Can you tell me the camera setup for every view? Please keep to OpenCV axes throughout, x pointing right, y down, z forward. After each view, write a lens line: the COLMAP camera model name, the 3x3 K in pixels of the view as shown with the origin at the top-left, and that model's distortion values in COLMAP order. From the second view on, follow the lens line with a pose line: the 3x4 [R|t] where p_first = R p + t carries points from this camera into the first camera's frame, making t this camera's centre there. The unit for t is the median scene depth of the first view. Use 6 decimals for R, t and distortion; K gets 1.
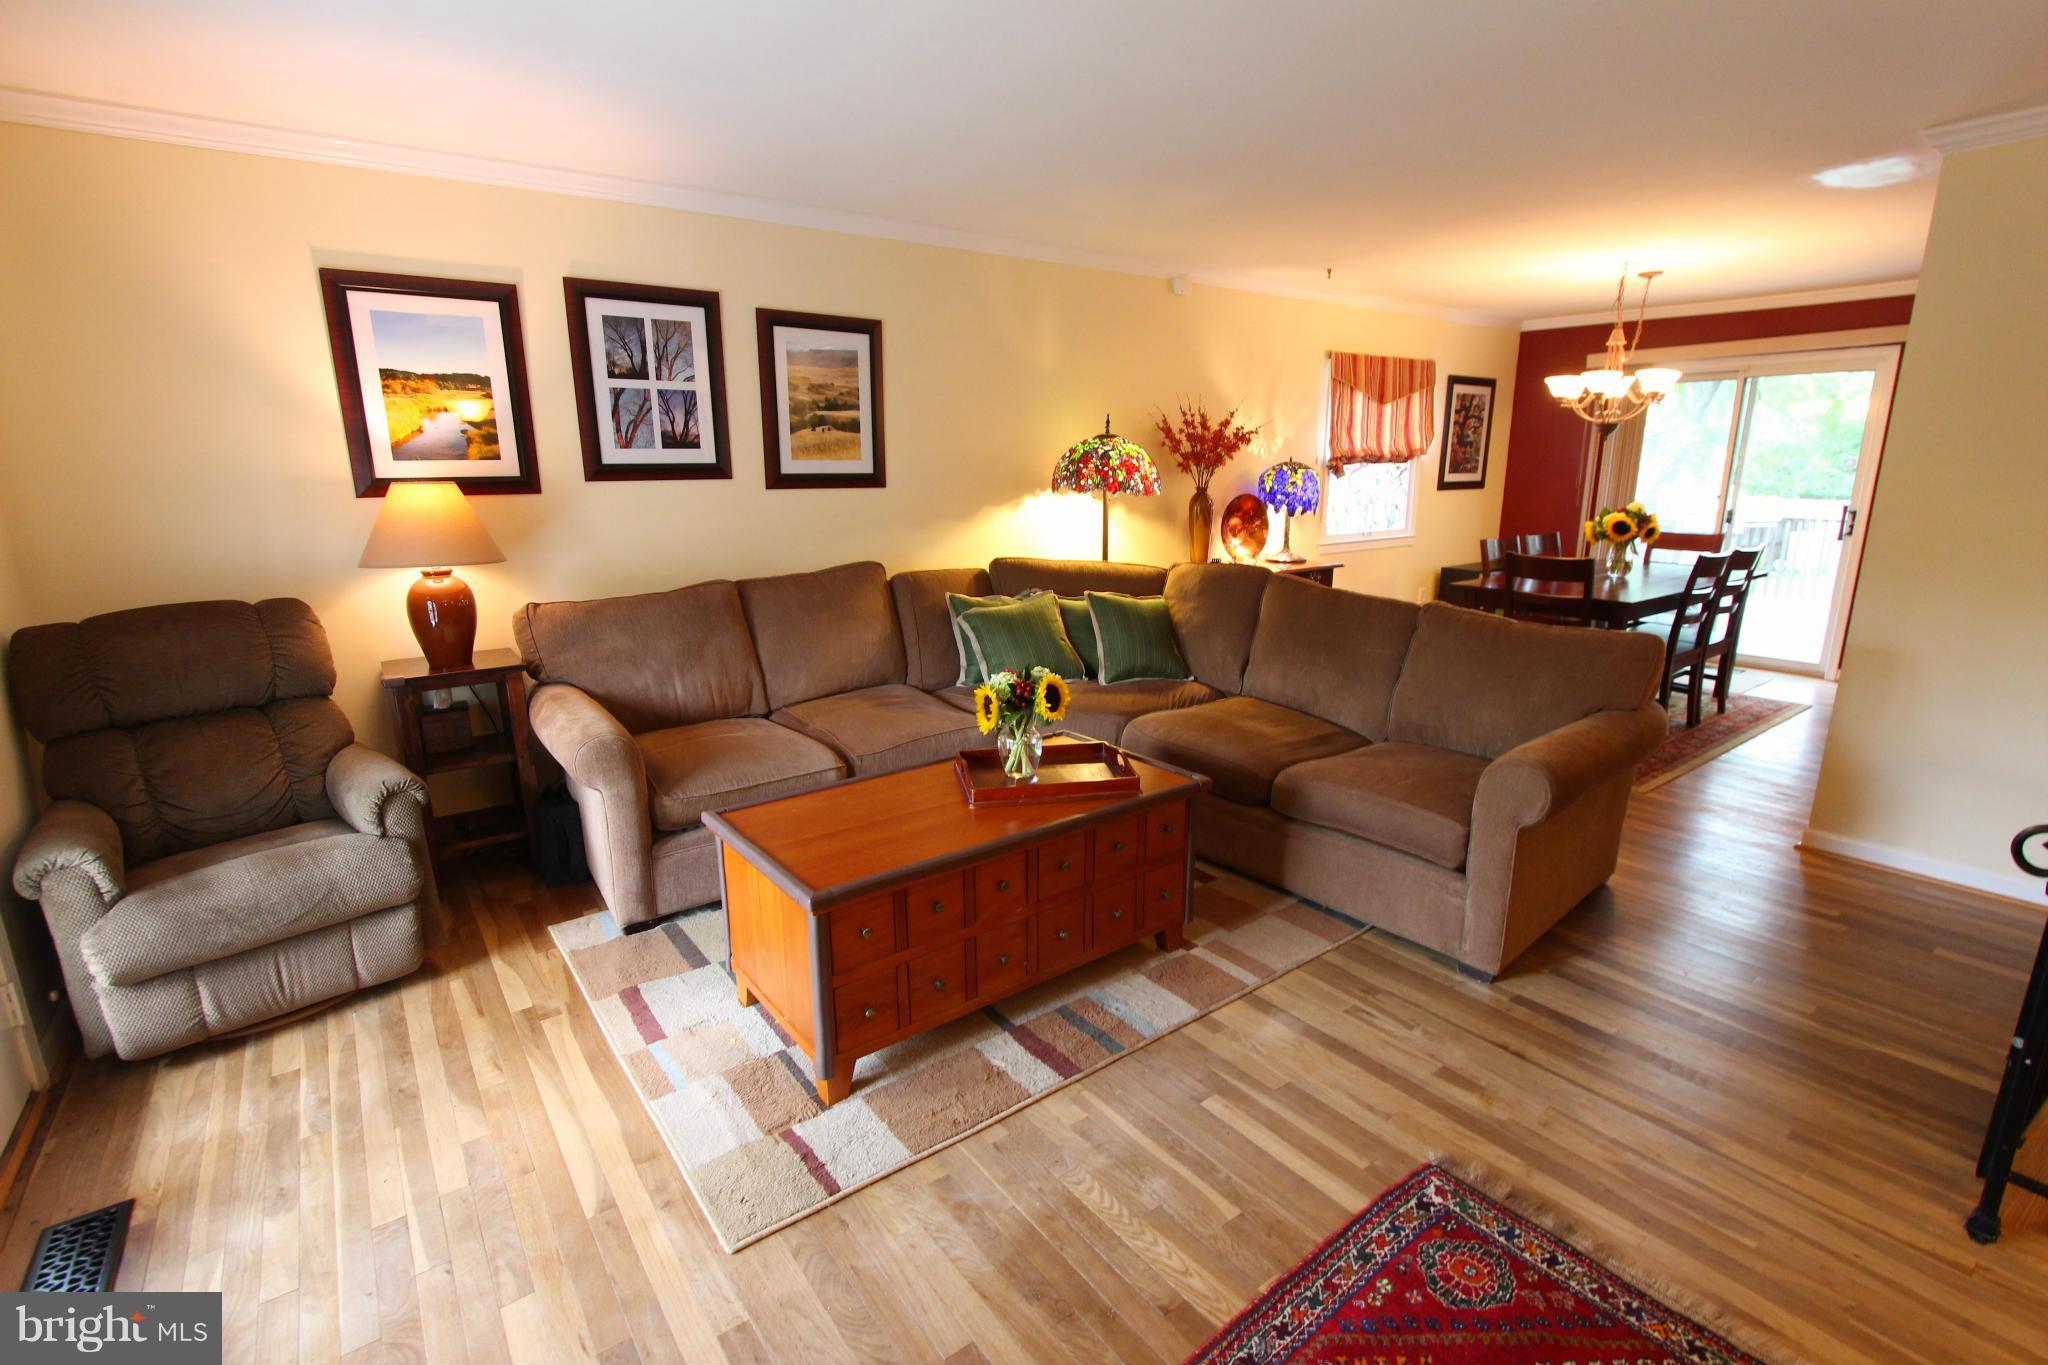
lens RADIAL K [[940.4, 0, 1017.1], [0, 940.4, 692.3], [0, 0, 1]] dist [-0.017295, 0.002463]
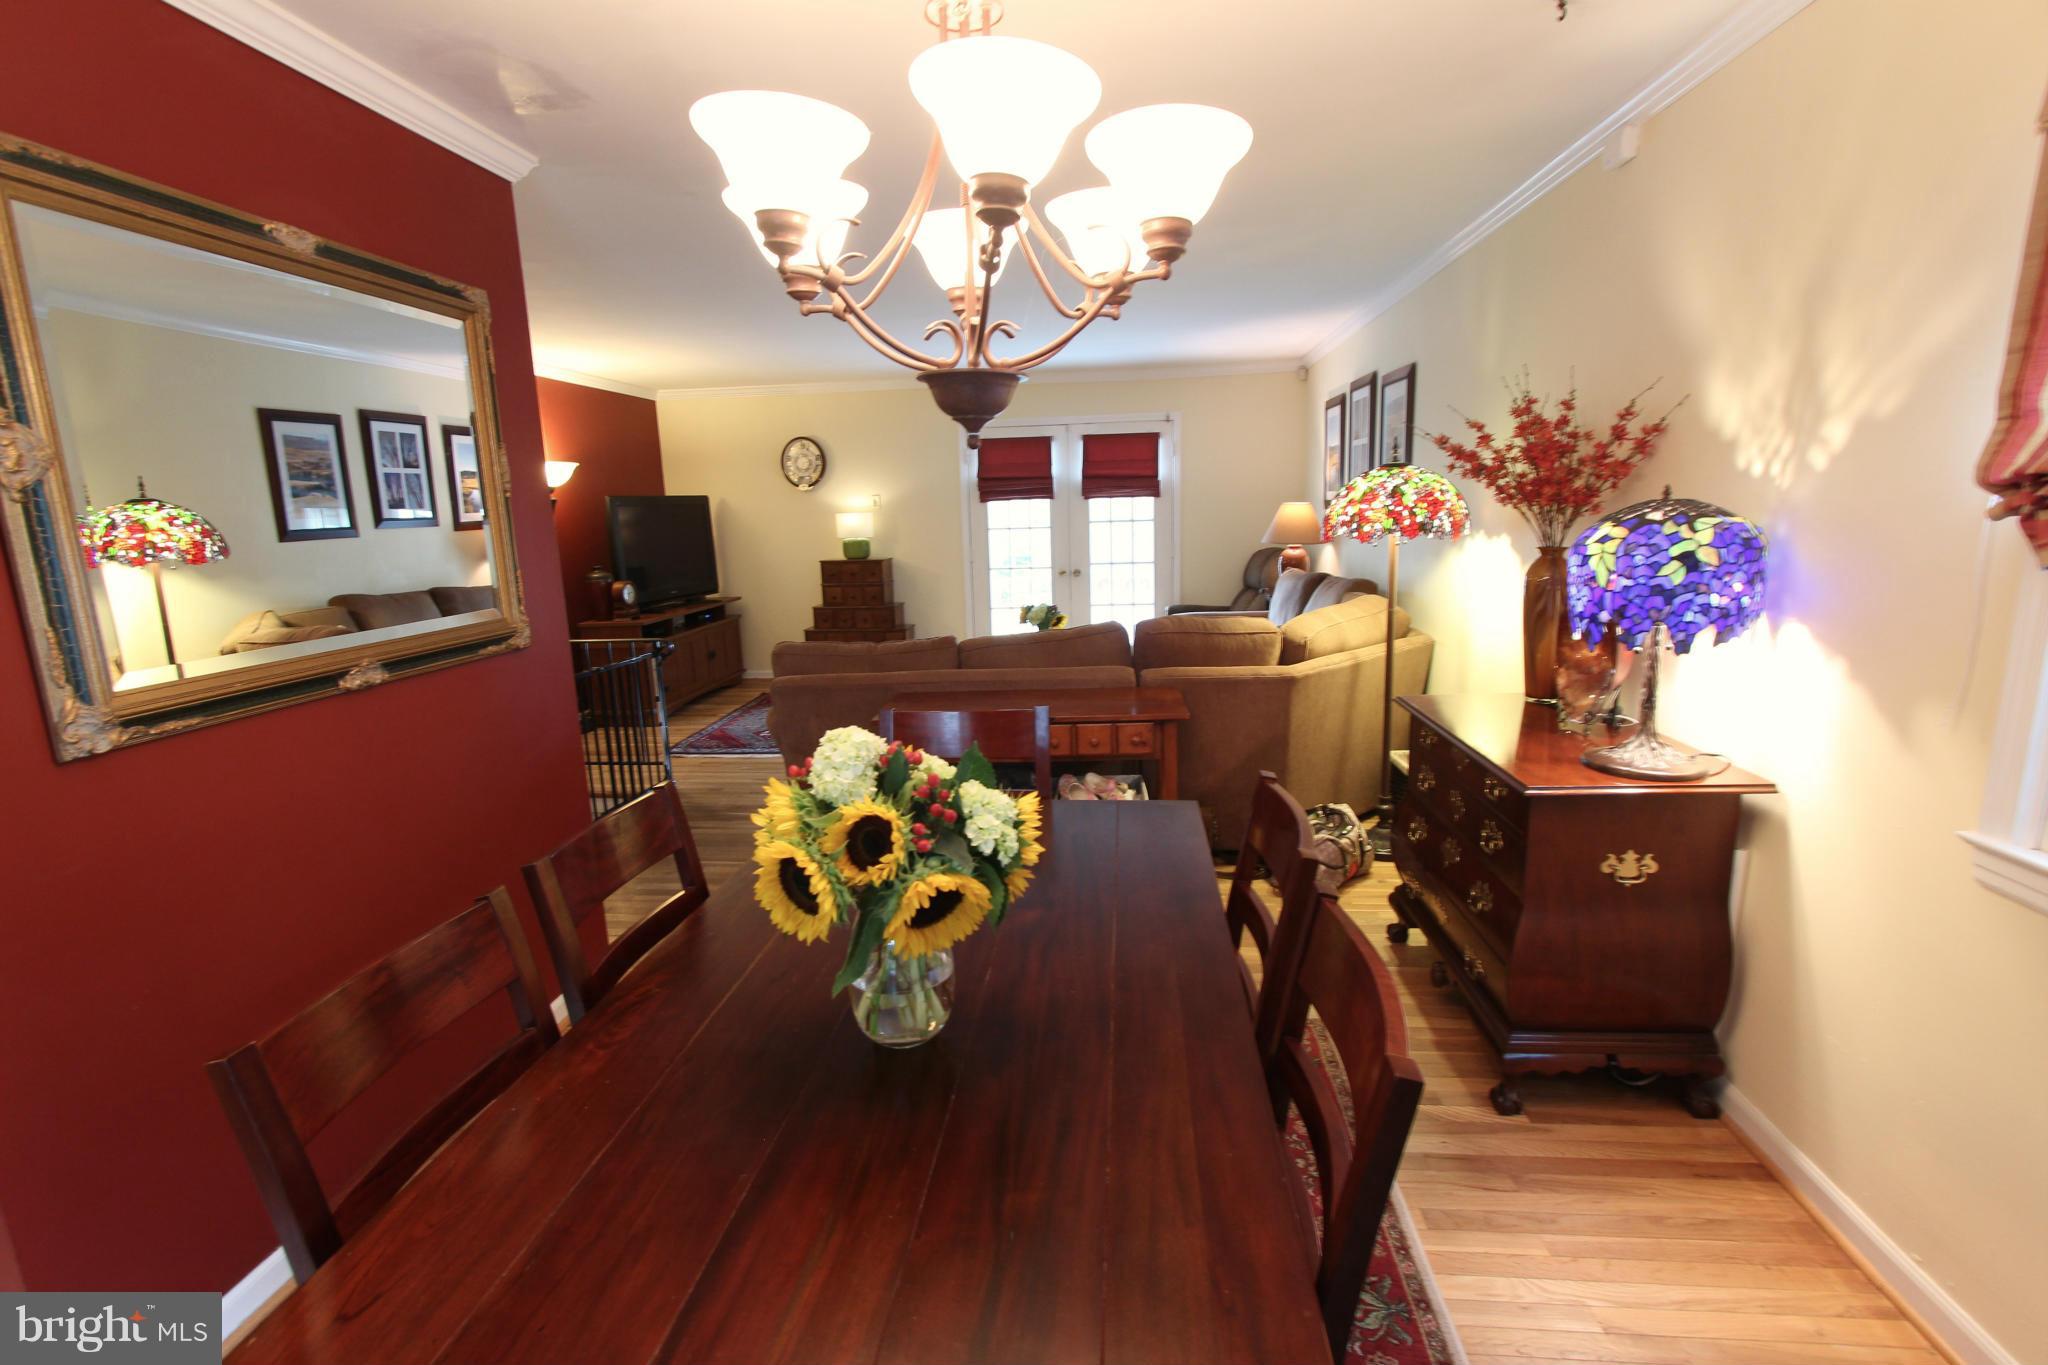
lens RADIAL K [[940.4, 0, 1025.4], [0, 940.4, 678.5], [0, 0, 1]] dist [-0.017295, 0.002463]
pose [[-0.668134, 0.166212, -0.725238, 1.135740], [-0.142157, 0.928256, 0.343705, -0.418309], [0.730335, 0.332739, -0.596570, 1.641038]]
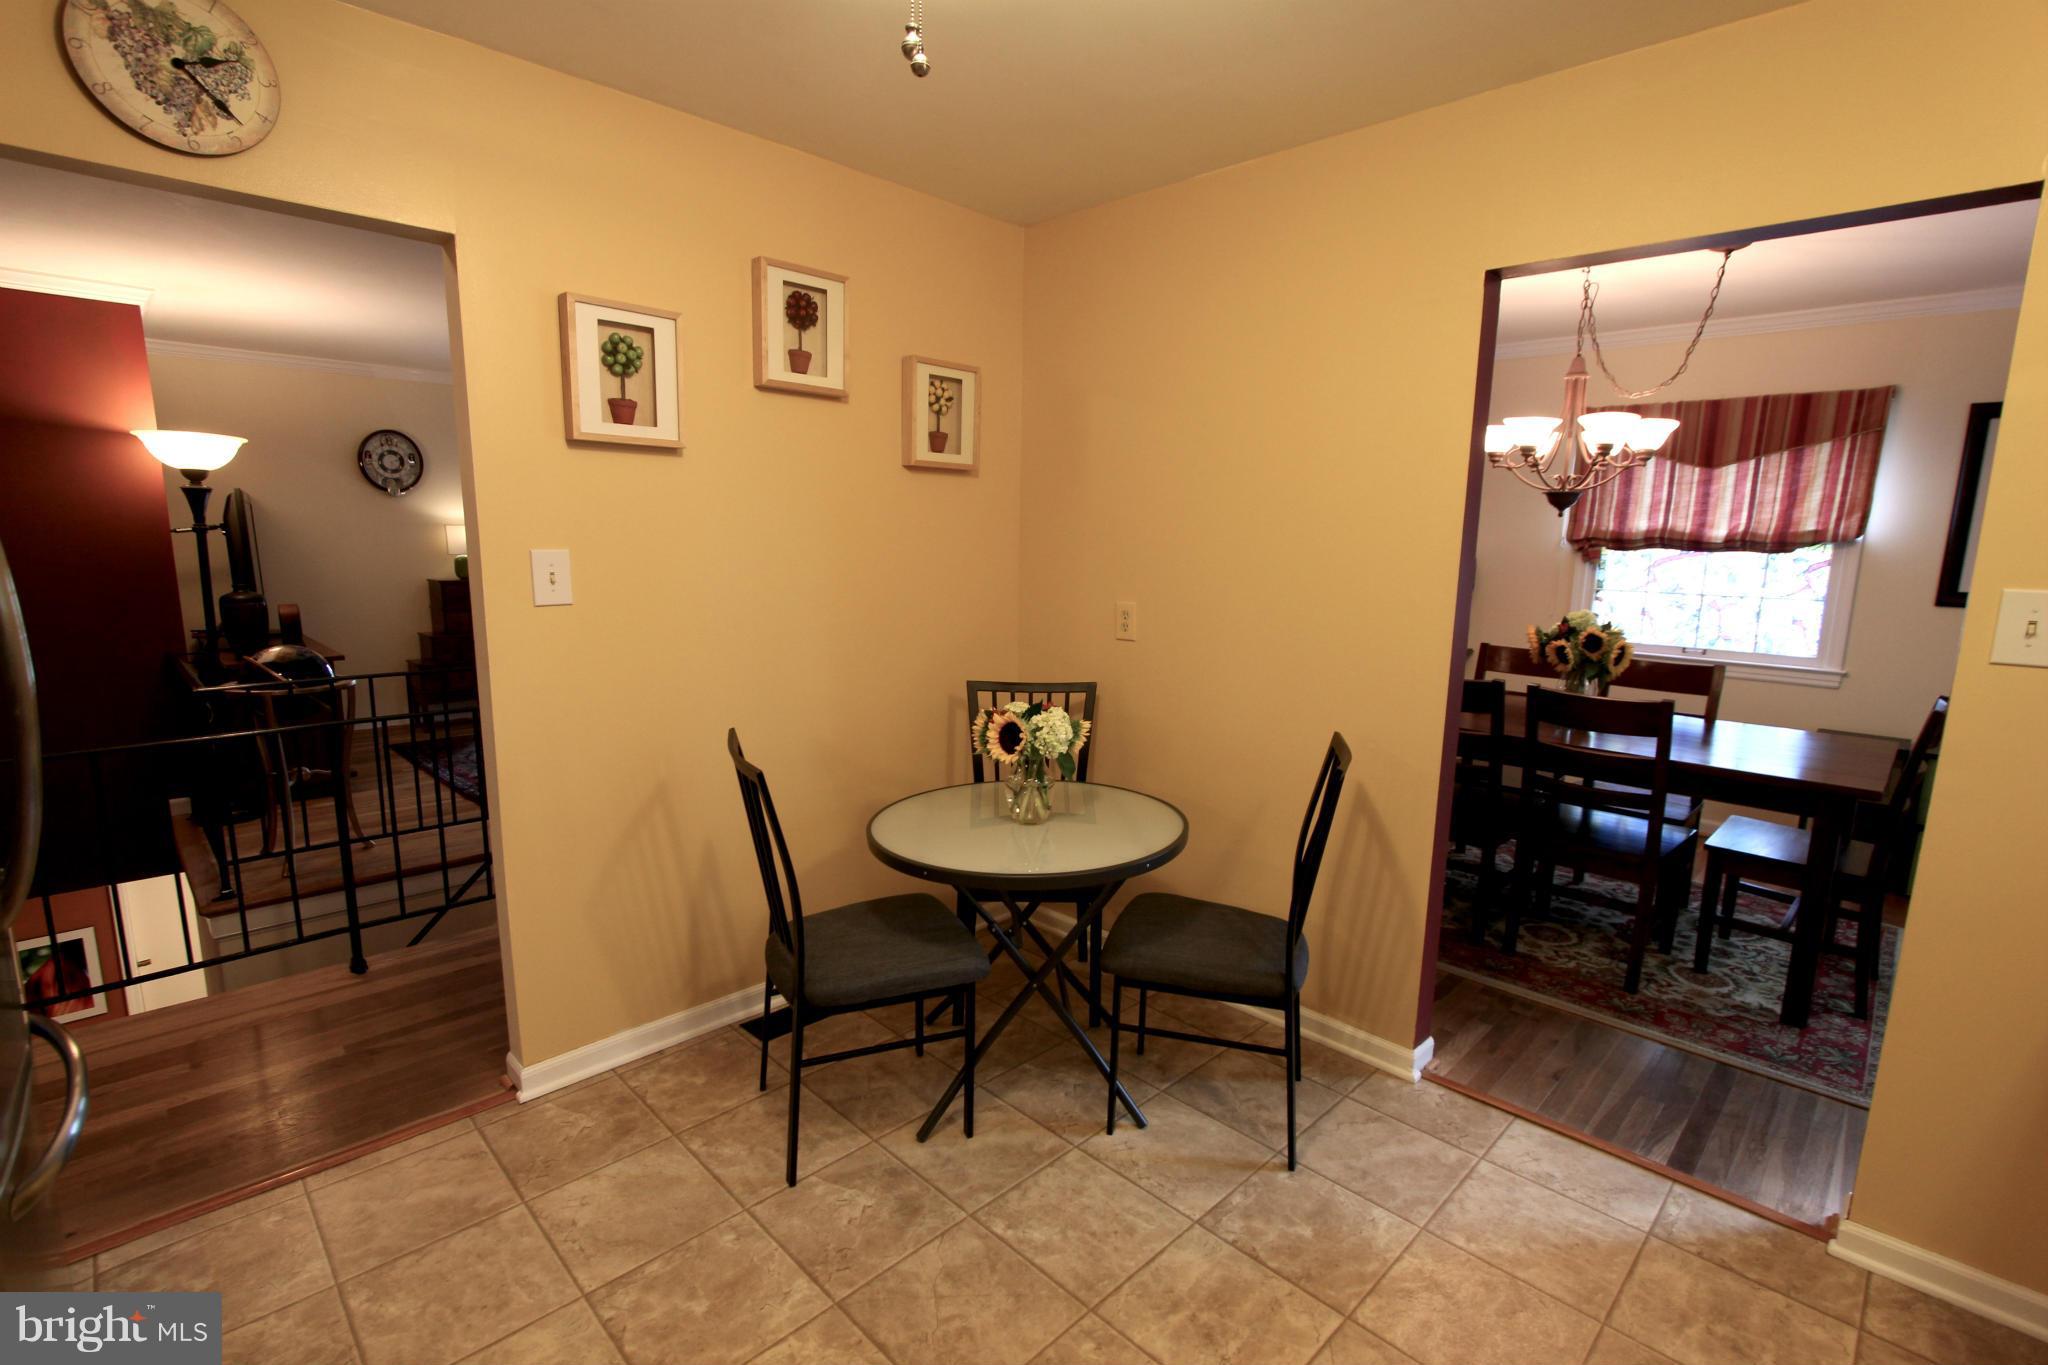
lens RADIAL K [[940.4, 0, 1024.5], [0, 940.4, 683.0], [0, 0, 1]] dist [-0.017295, 0.002463]
pose [[0.158908, 0.168630, -0.972786, 1.800871], [-0.255073, 0.958867, 0.124550, -0.192950], [0.953775, 0.228339, 0.195384, 0.730213]]
